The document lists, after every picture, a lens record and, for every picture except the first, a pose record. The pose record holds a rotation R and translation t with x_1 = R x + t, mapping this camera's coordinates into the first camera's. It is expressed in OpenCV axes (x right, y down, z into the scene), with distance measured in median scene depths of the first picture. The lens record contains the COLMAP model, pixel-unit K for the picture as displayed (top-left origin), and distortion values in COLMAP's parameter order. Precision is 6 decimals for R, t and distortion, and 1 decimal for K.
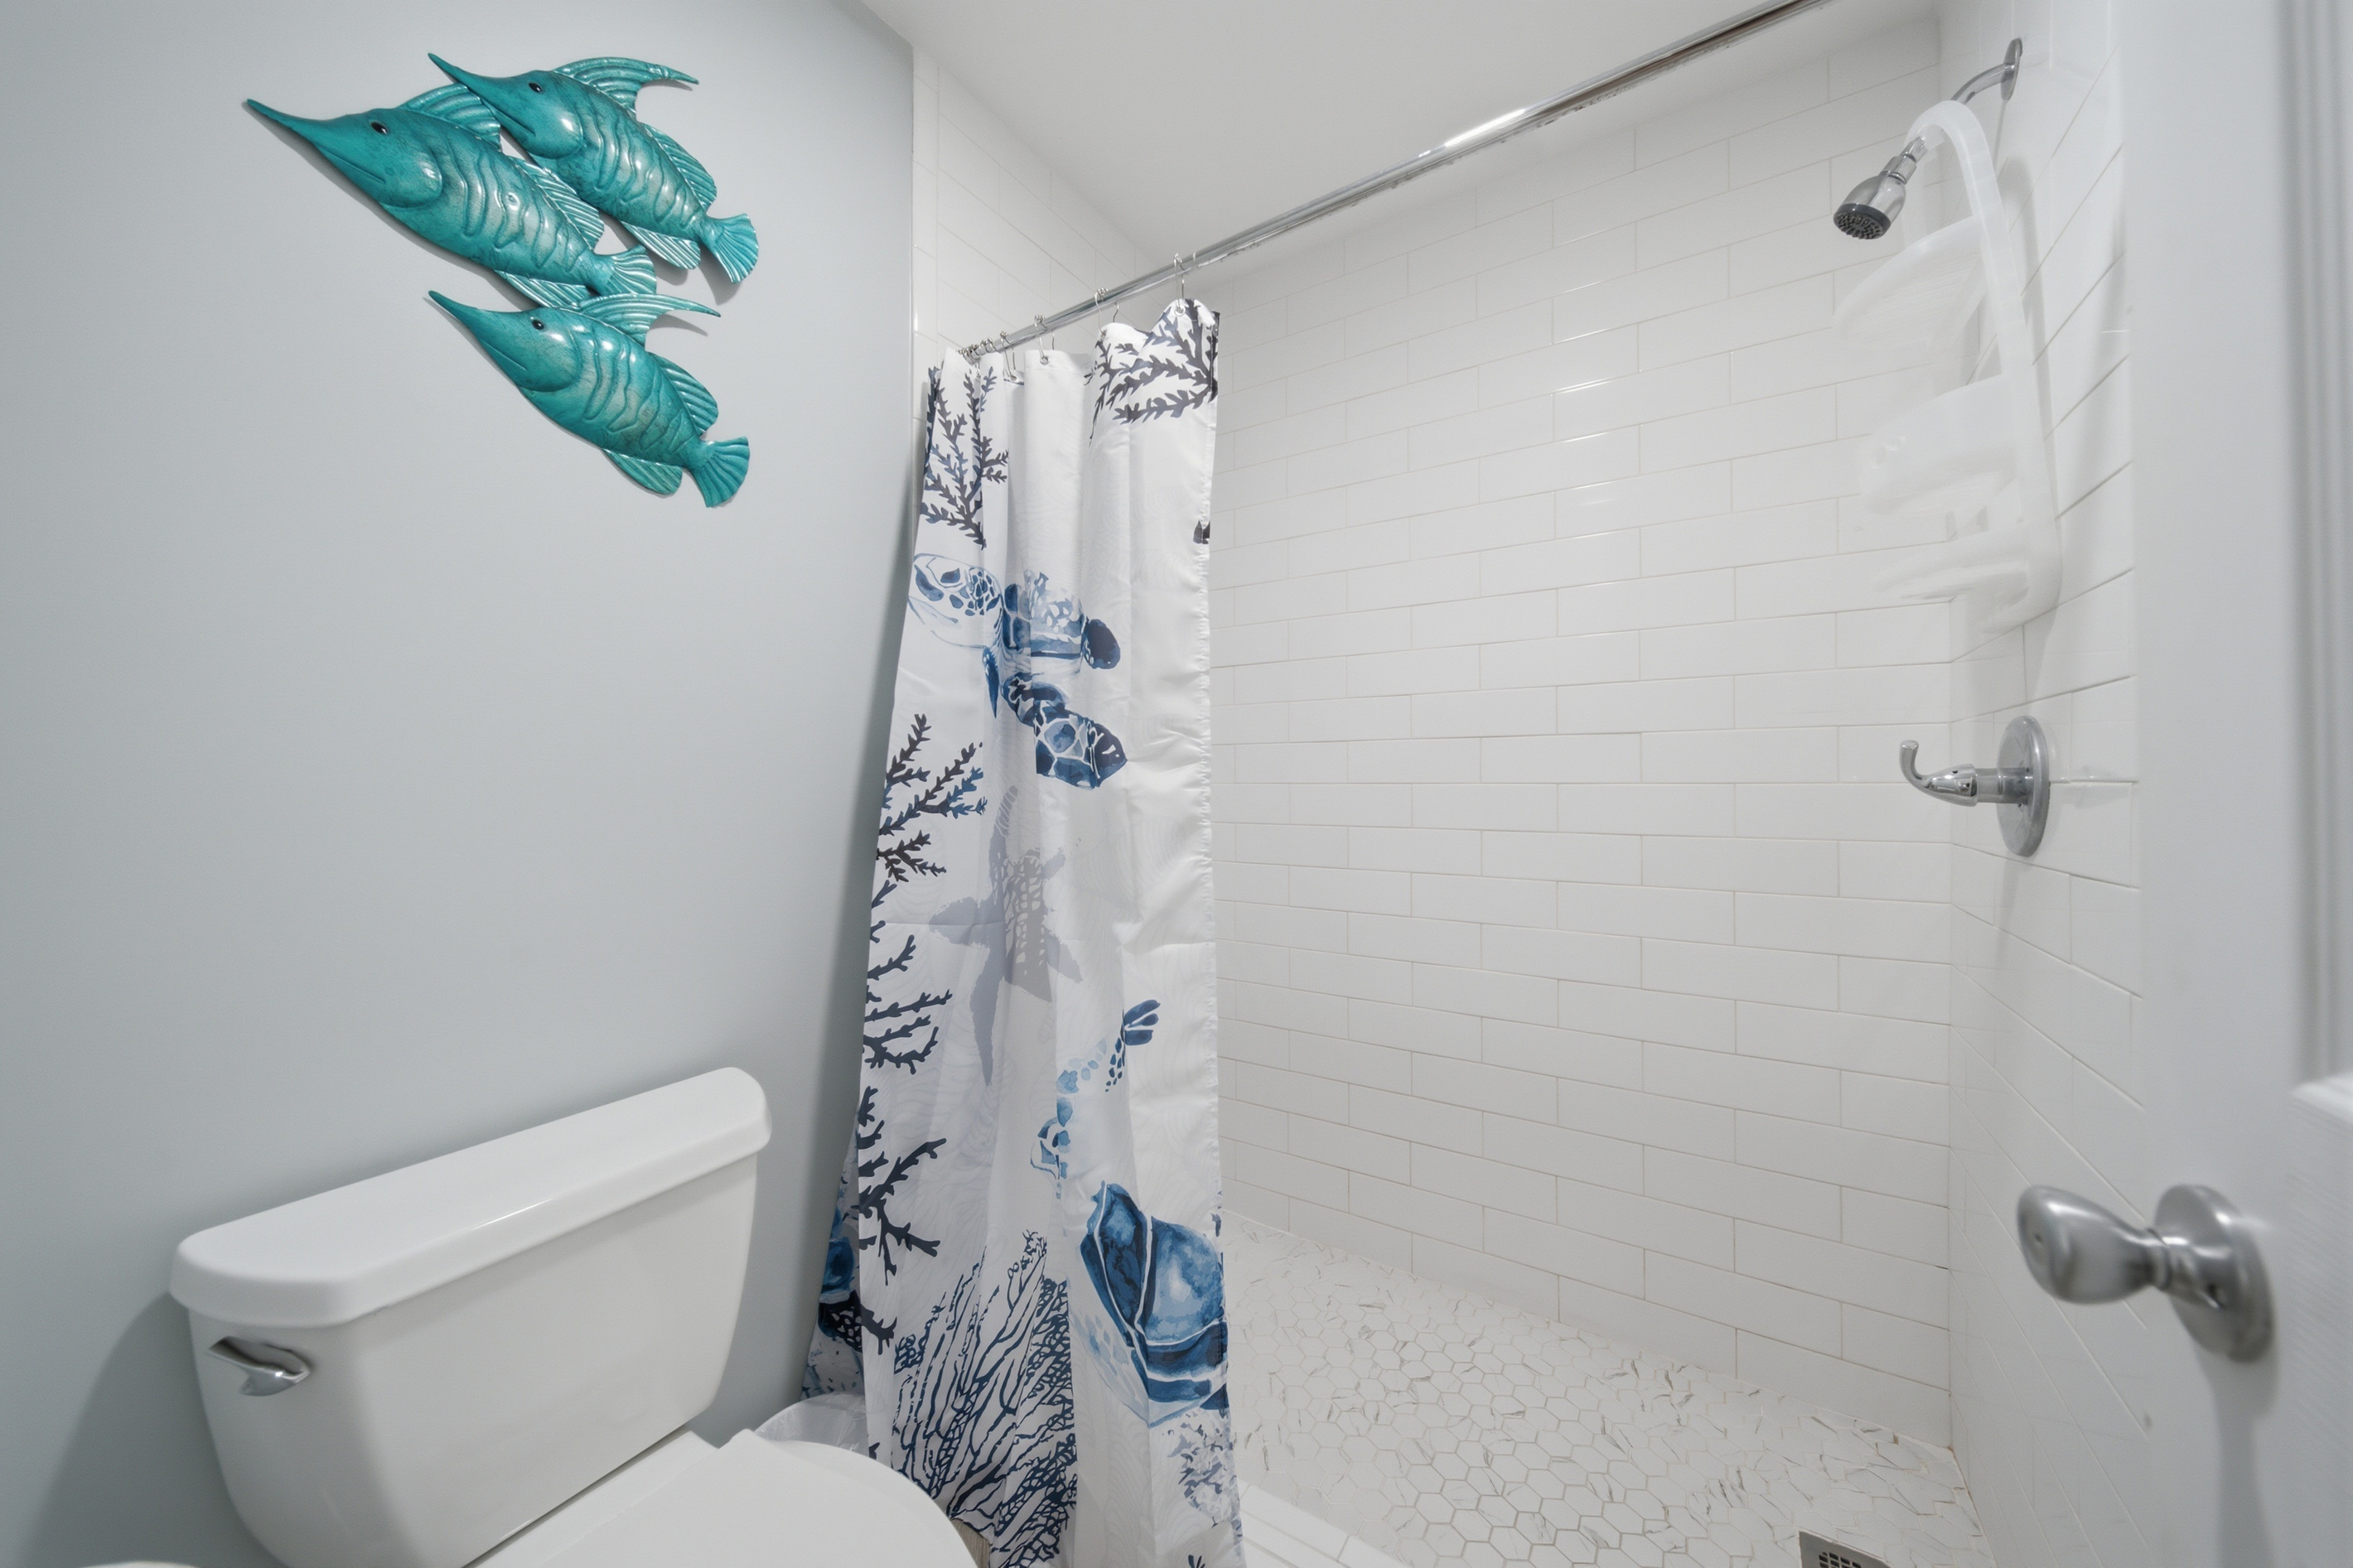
lens RADIAL K [[845.6, 0, 1167.2], [0, 845.6, 775.5], [0, 0, 1]] dist [-0.002580, -0.000064]
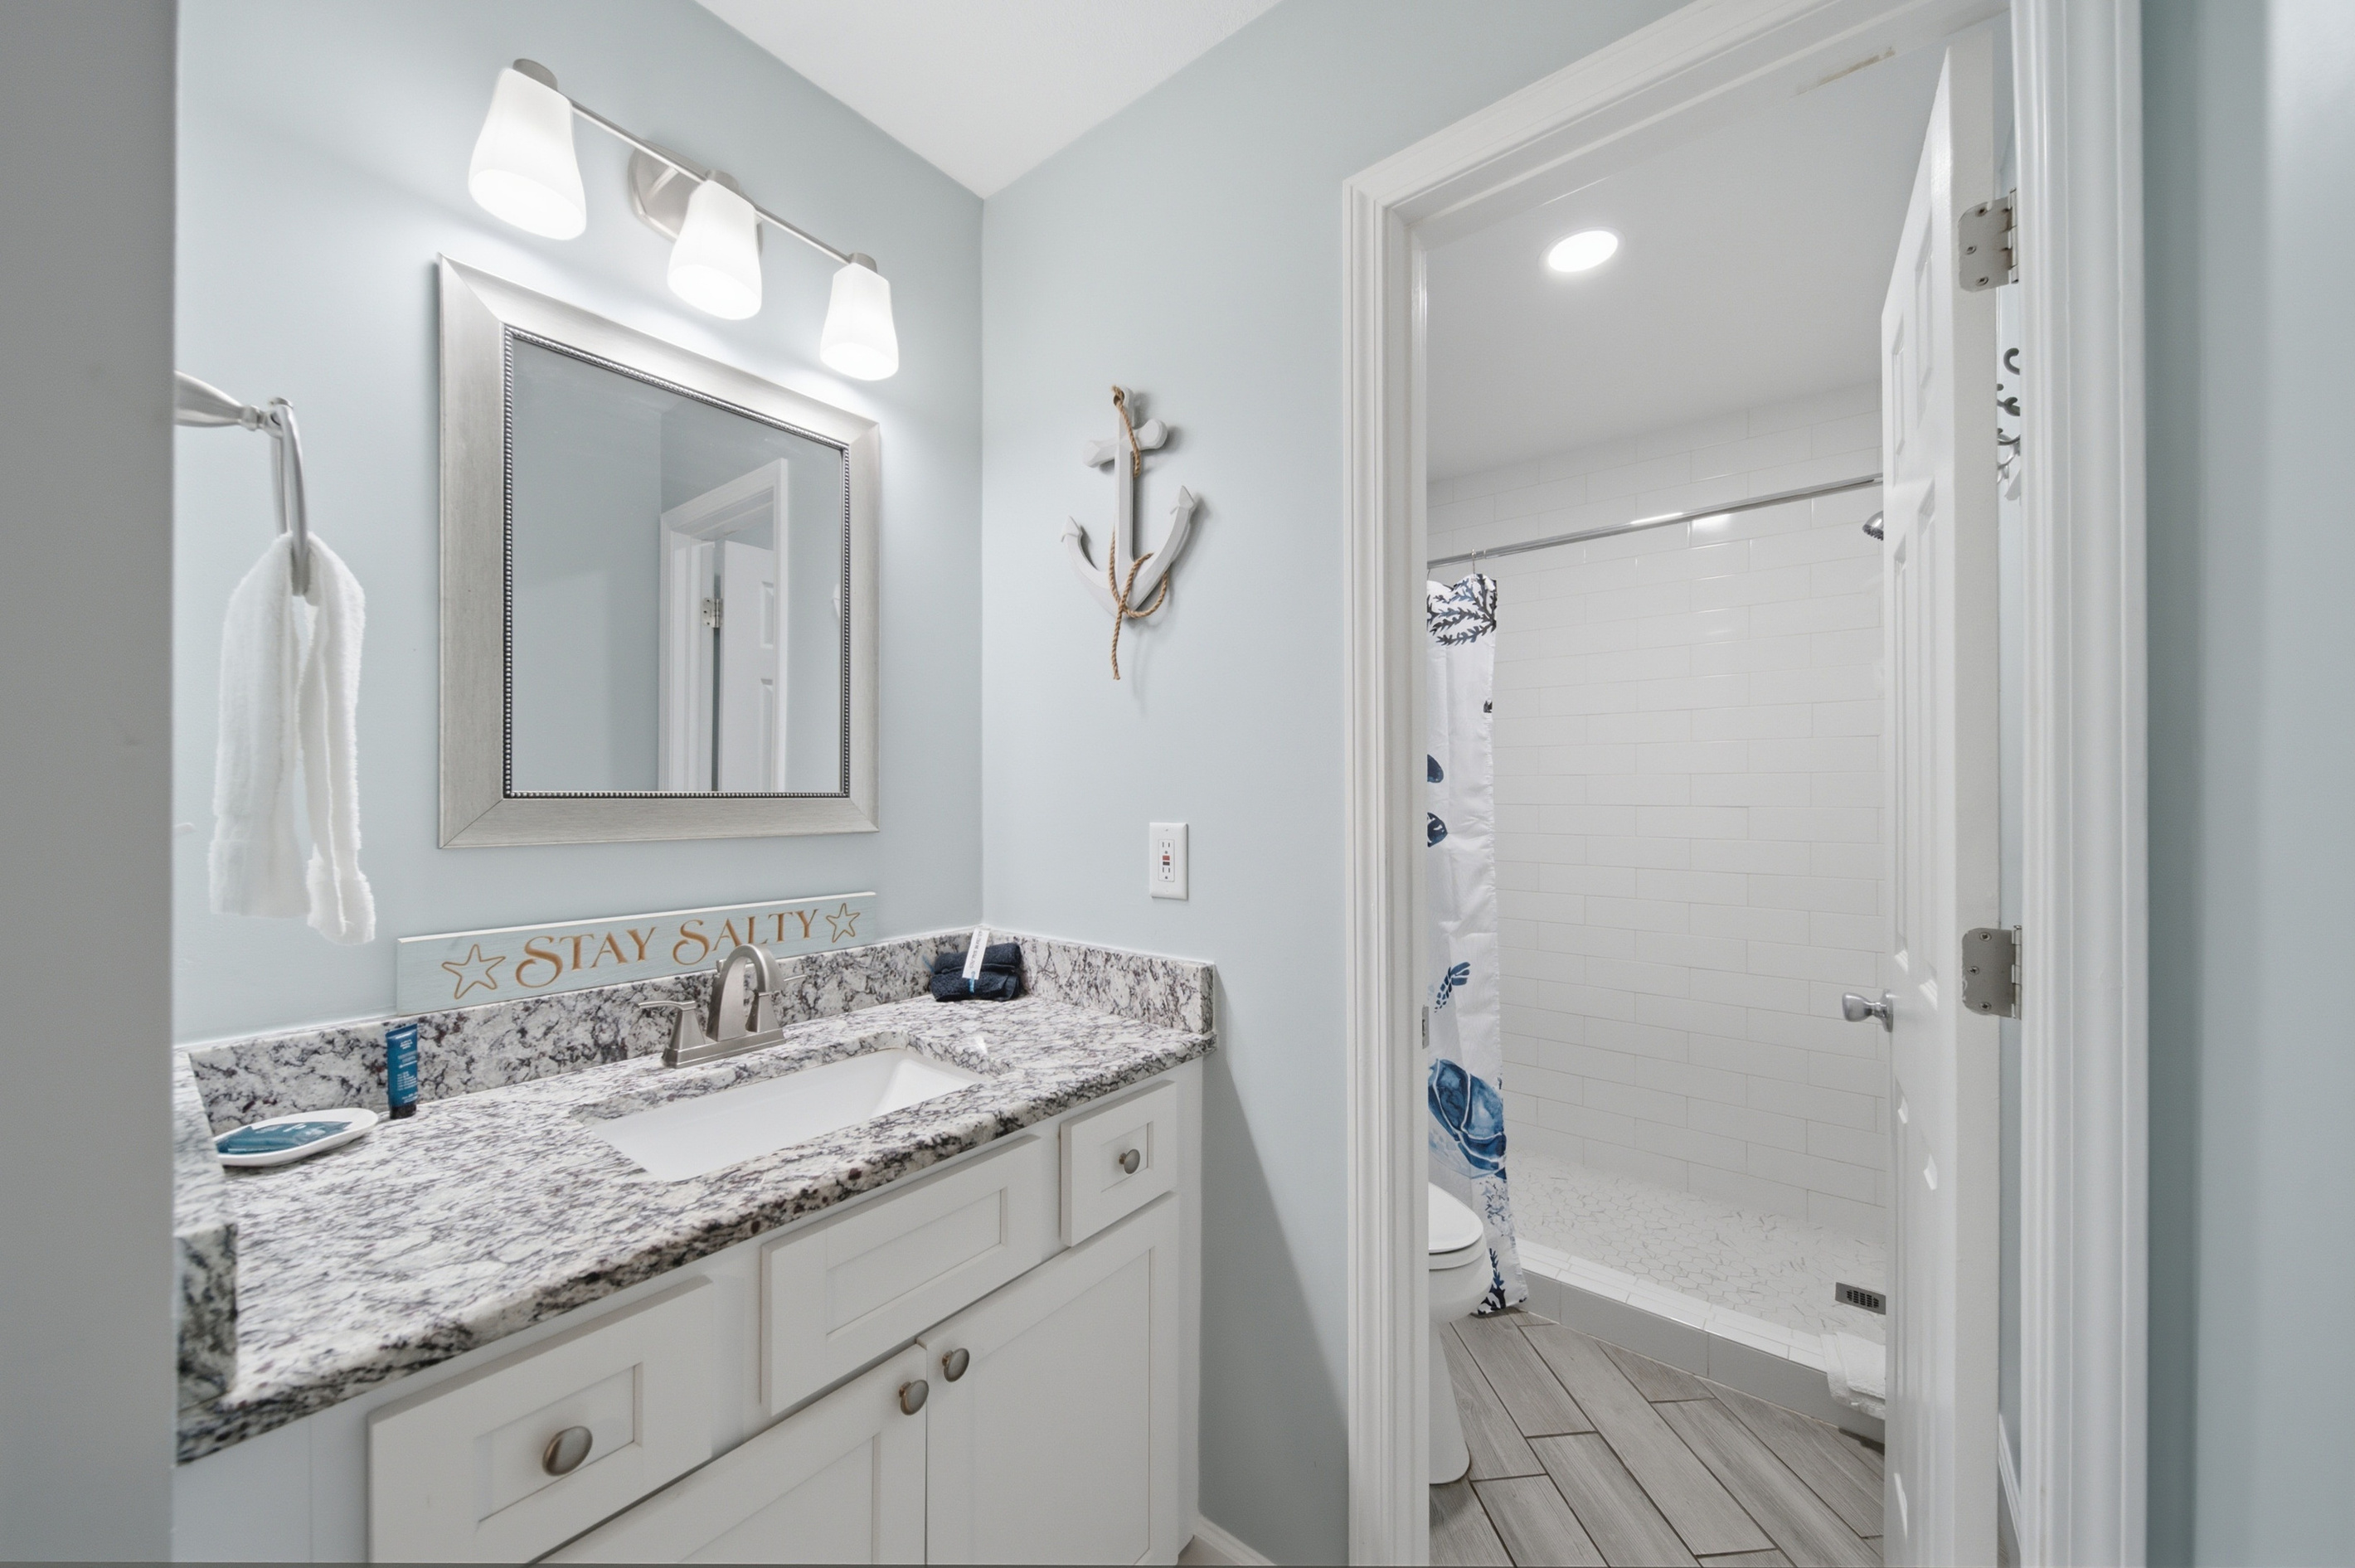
lens RADIAL K [[846.4, 0, 1186.2], [0, 846.4, 796.9], [0, 0, 1]] dist [-0.002580, -0.000064]
pose [[0.995585, 0.005823, -0.093684, -0.448906], [-0.005001, 0.999947, 0.009005, -0.112373], [0.093731, -0.008497, 0.995561, -0.899416]]
